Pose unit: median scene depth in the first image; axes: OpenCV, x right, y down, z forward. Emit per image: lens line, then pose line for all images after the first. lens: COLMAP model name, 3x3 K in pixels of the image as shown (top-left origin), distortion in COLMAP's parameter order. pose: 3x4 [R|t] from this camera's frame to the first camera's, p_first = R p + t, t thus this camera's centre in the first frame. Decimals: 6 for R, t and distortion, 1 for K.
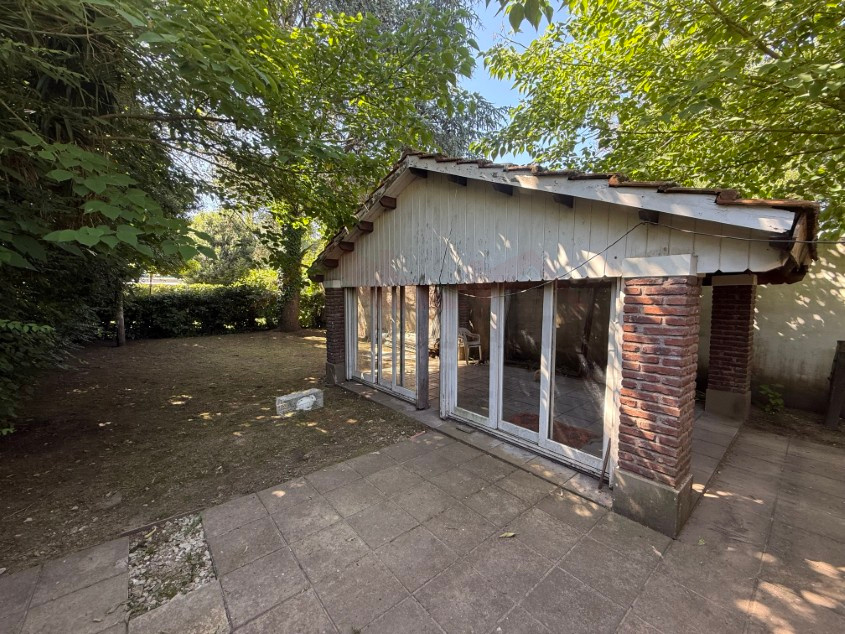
lens RADIAL K [[338.3, 0, 420.8], [0, 338.3, 317.0], [0, 0, 1]] dist [-0.003188, 0.001600]
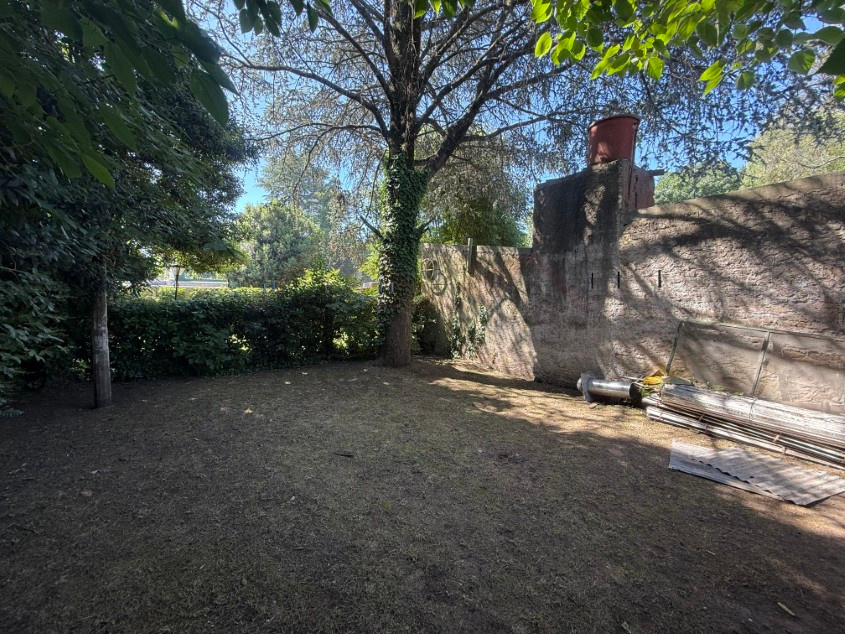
lens RADIAL K [[338.3, 0, 422.7], [0, 338.3, 316.3], [0, 0, 1]] dist [-0.003188, 0.001600]
pose [[0.996362, 0.007590, -0.084882, -0.295017], [-0.009456, 0.999722, -0.021600, -0.029255], [0.084694, 0.022324, 0.996157, 0.421609]]
